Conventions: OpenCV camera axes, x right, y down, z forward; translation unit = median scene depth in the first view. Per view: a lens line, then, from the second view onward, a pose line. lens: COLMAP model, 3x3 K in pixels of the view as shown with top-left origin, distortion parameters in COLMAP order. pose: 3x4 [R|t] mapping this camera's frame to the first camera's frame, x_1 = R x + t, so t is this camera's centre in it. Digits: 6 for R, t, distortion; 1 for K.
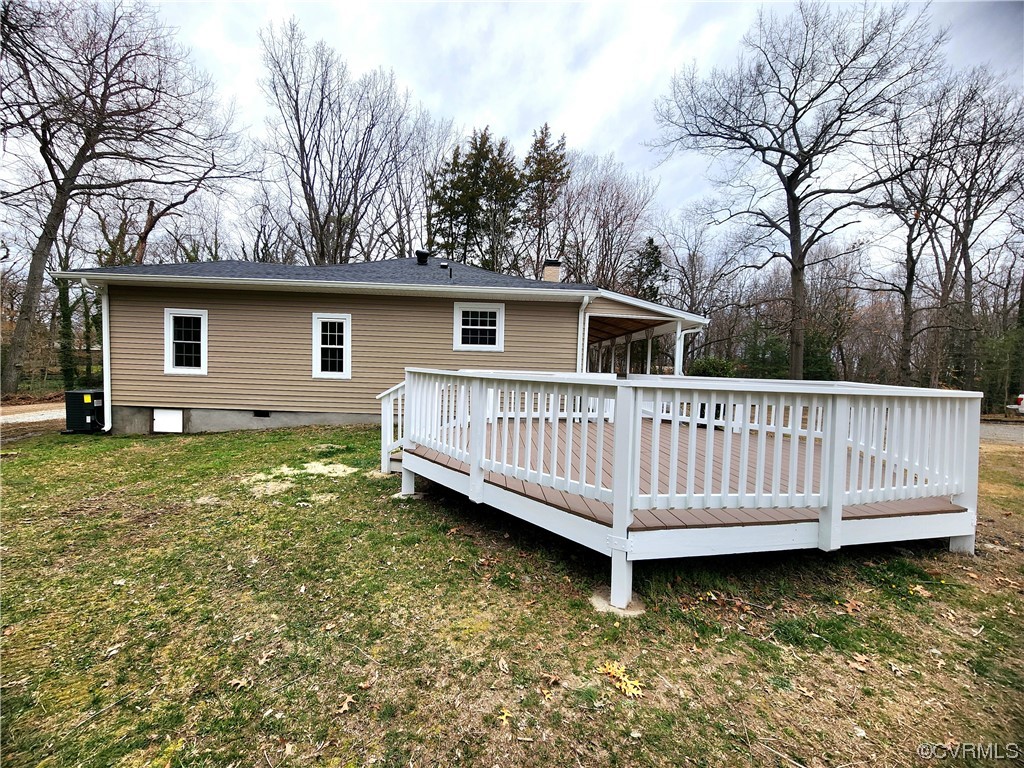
lens RADIAL K [[421.7, 0, 508.4], [0, 421.7, 387.0], [0, 0, 1]] dist [-0.002170, 0.001691]
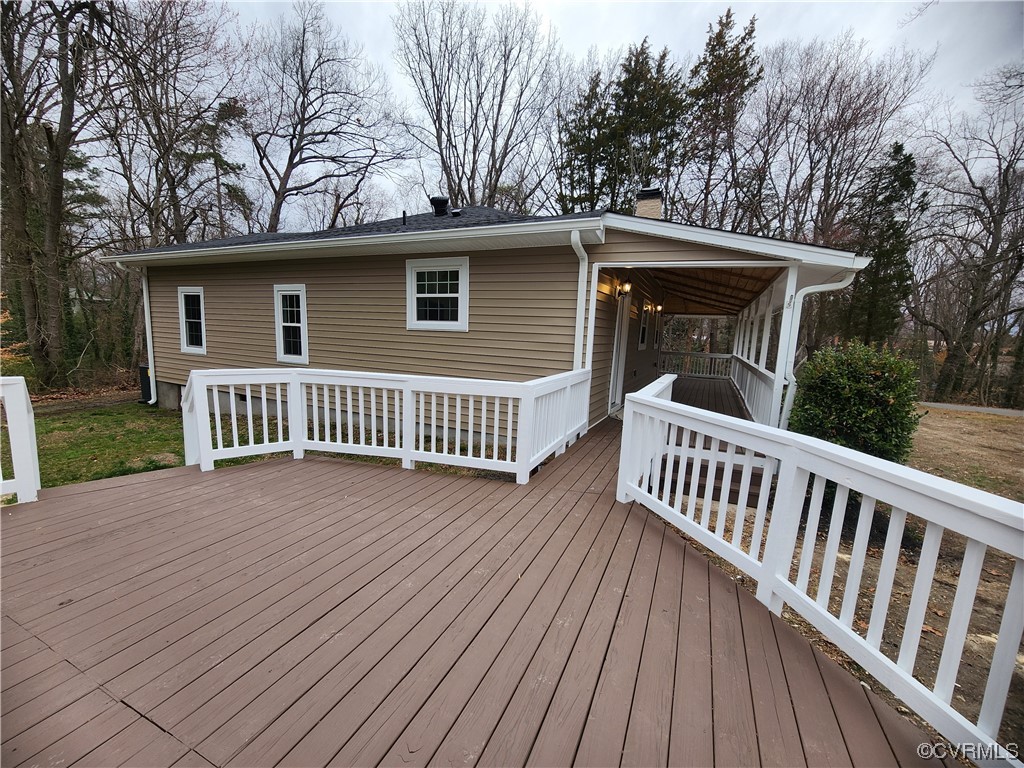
lens RADIAL K [[421.7, 0, 510.0], [0, 421.7, 387.7], [0, 0, 1]] dist [-0.002170, 0.001691]
pose [[0.895647, 0.062052, -0.440416, 0.341318], [-0.030984, 0.996519, 0.077394, -0.049044], [0.443686, -0.055672, 0.894452, 0.432131]]
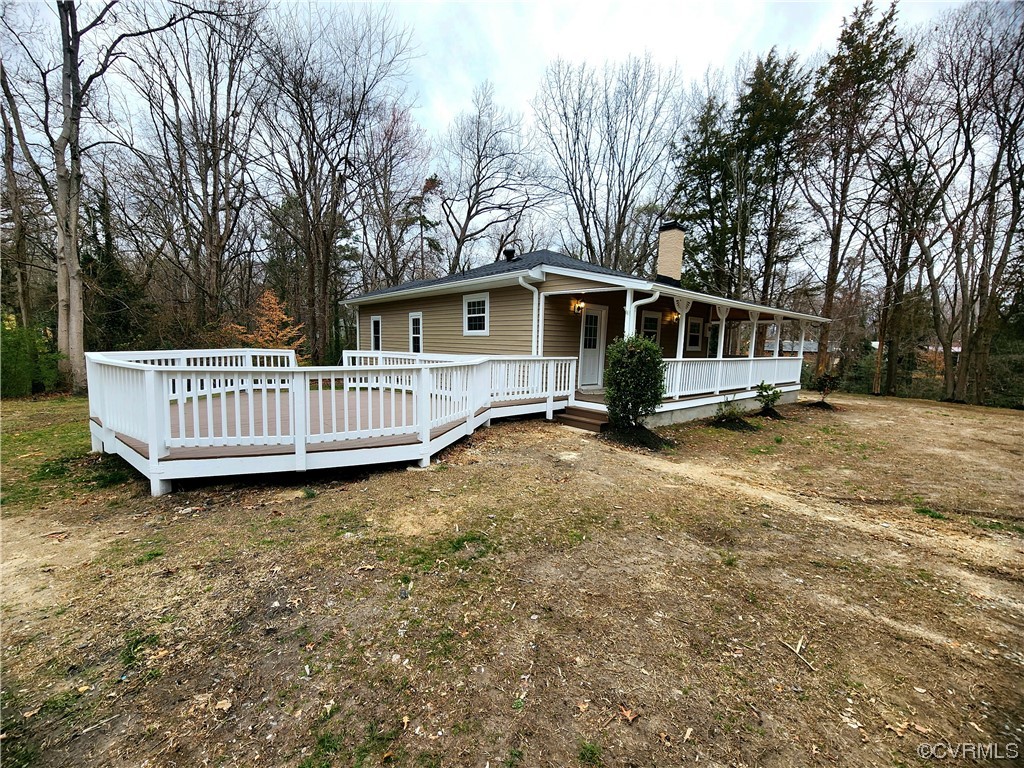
lens RADIAL K [[421.7, 0, 508.5], [0, 421.7, 388.8], [0, 0, 1]] dist [-0.002170, 0.001691]
pose [[0.632238, 0.068322, -0.771756, 0.889554], [-0.039208, 0.997649, 0.056201, -0.008189], [0.773781, -0.005273, 0.633431, 0.329119]]
